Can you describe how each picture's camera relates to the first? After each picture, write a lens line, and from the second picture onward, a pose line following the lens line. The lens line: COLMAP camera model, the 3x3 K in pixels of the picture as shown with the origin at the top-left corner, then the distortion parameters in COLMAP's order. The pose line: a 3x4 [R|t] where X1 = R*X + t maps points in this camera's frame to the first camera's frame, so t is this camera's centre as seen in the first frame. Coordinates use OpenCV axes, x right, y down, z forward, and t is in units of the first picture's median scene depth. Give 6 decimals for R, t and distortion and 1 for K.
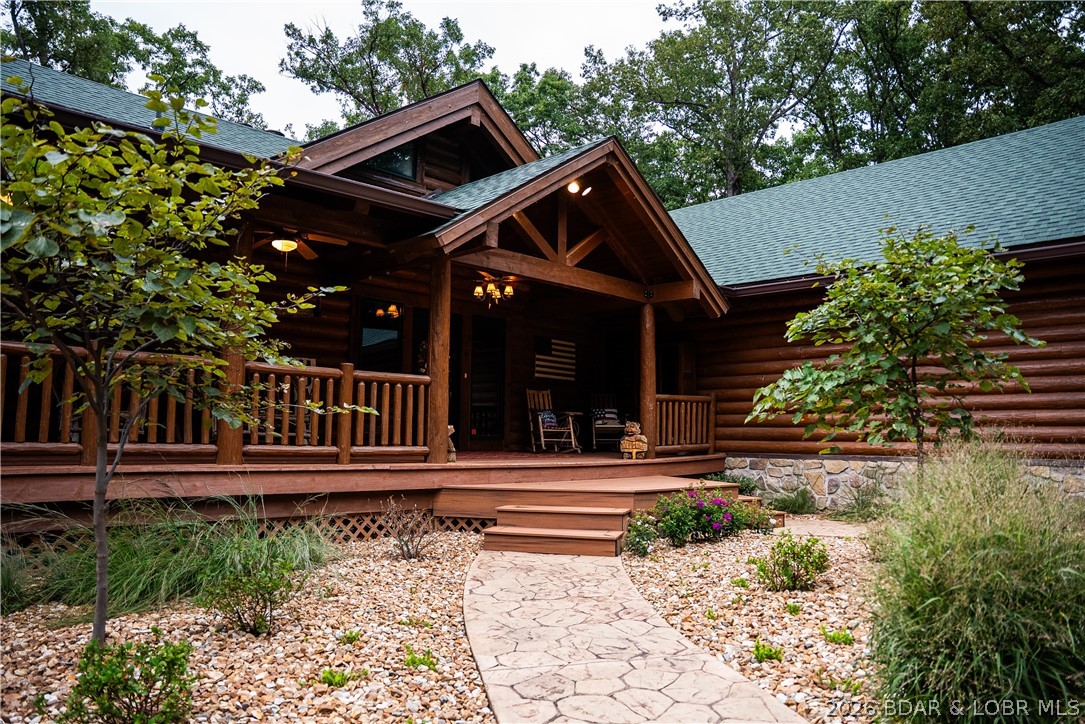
lens RADIAL K [[754.5, 0, 542.5], [0, 754.5, 362.0], [0, 0, 1]] dist [-0.172663, 0.133064]
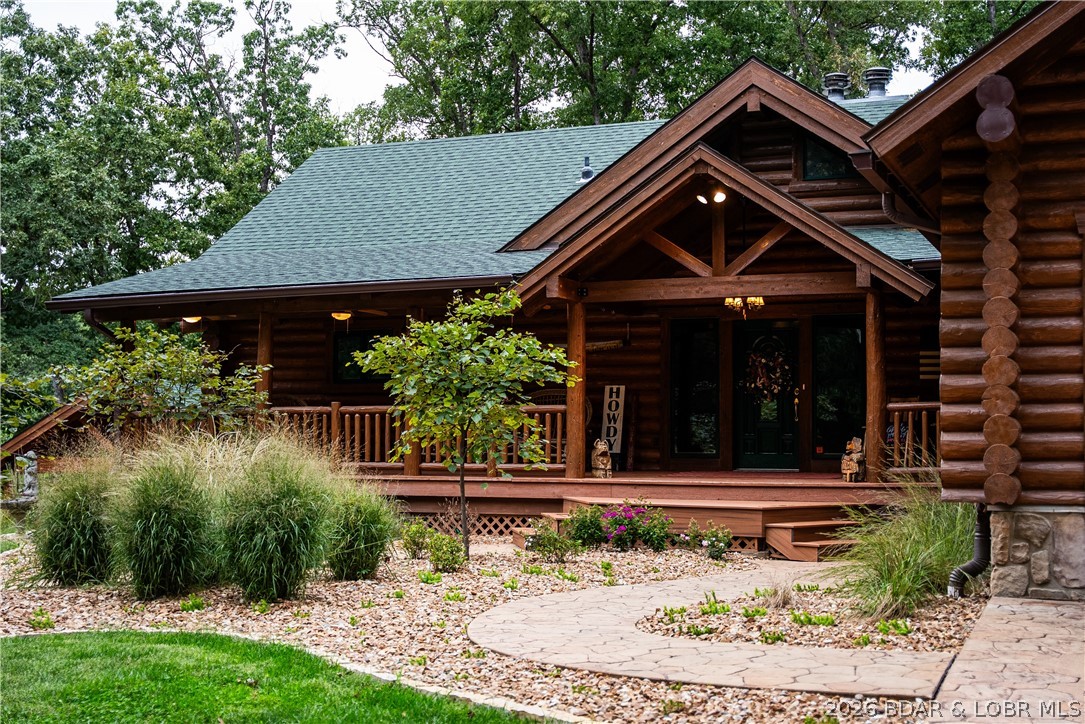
lens RADIAL K [[1478.9, 0, 542.5], [0, 1478.9, 362.0], [0, 0, 1]] dist [0.089285, 0.091120]
pose [[0.393057, -0.061418, -0.917461, 1.554868], [0.092593, 0.995339, -0.026963, 0.008420], [0.914840, -0.074352, 0.396912, 0.030729]]
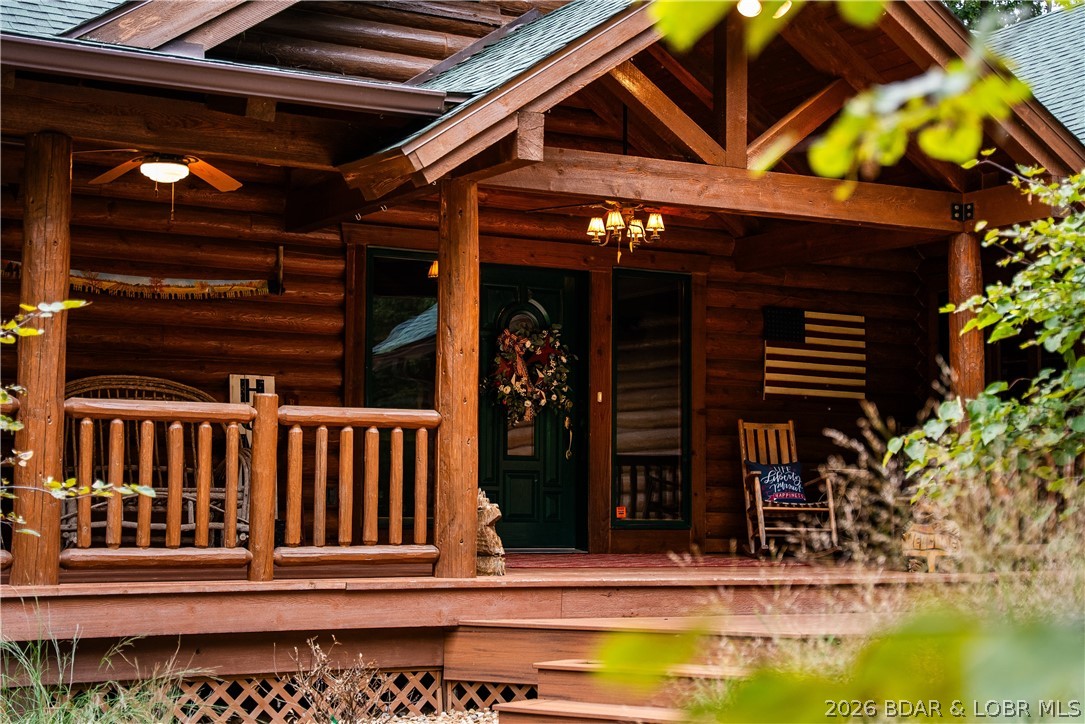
lens RADIAL K [[1828.4, 0, 542.5], [0, 1828.4, 362.0], [0, 0, 1]] dist [0.209282, 0.059874]
pose [[0.960162, -0.028285, -0.278010, 0.214994], [0.032559, 0.999412, 0.010766, -0.020570], [0.277542, -0.019389, 0.960518, -0.160479]]
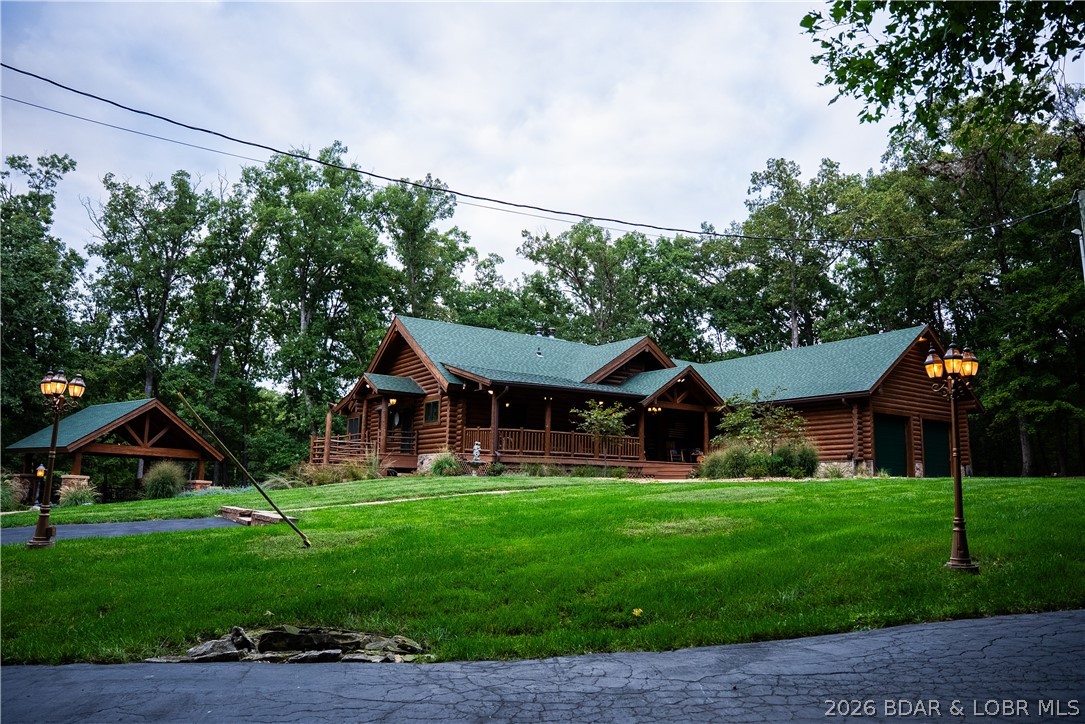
lens RADIAL K [[754.5, 0, 542.5], [0, 754.5, 362.0], [0, 0, 1]] dist [-0.172663, 0.133064]
pose [[0.981396, -0.022404, -0.190684, 0.076904], [0.008228, 0.997164, -0.074808, -0.062146], [0.191819, 0.071847, 0.978797, -2.140256]]
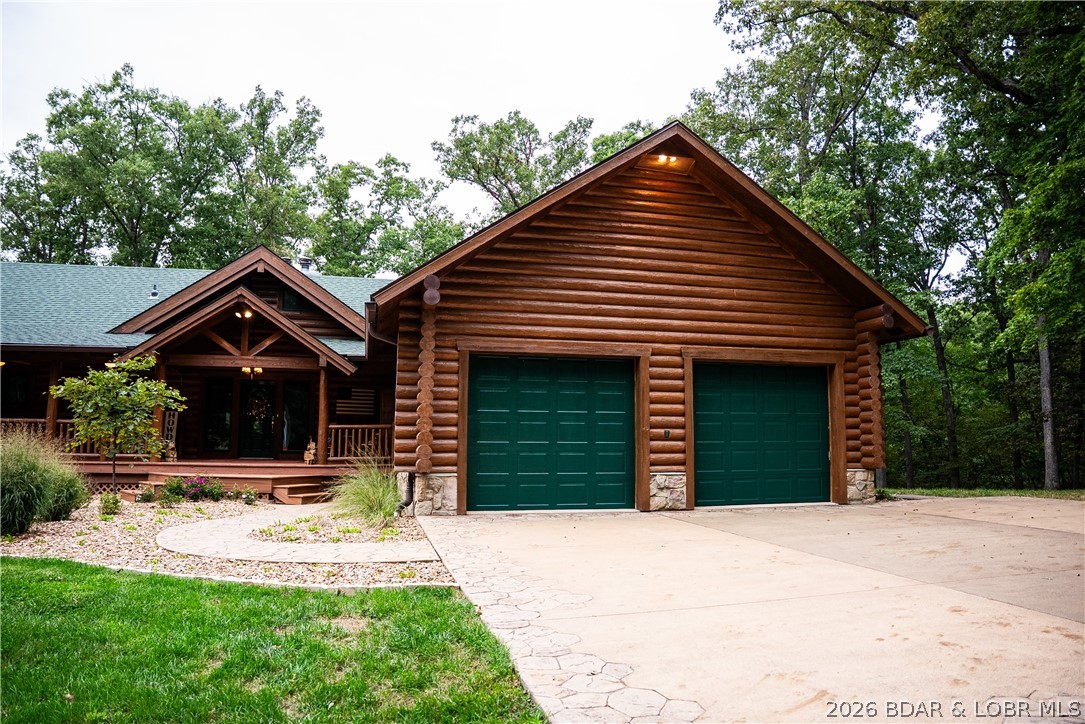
lens RADIAL K [[754.5, 0, 542.5], [0, 754.5, 362.0], [0, 0, 1]] dist [-0.172663, 0.133064]
pose [[0.843938, -0.072182, -0.531562, 1.478386], [0.060423, 0.997391, -0.039507, -0.000998], [0.533027, 0.001223, 0.846098, -0.118140]]
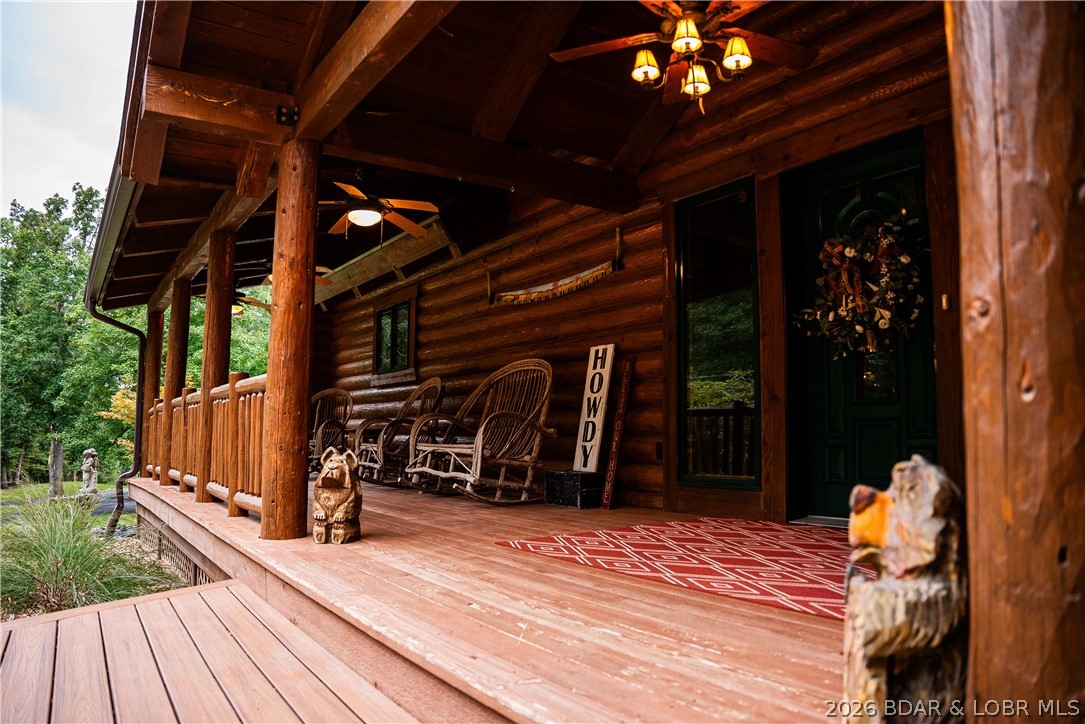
lens RADIAL K [[749.0, 0, 542.5], [0, 749.0, 362.0], [0, 0, 1]] dist [-0.180160, 0.134343]
pose [[-0.191082, -0.111515, -0.975219, 0.253072], [0.089016, 0.987463, -0.130357, 0.076299], [0.977530, -0.111719, -0.178759, 0.995407]]
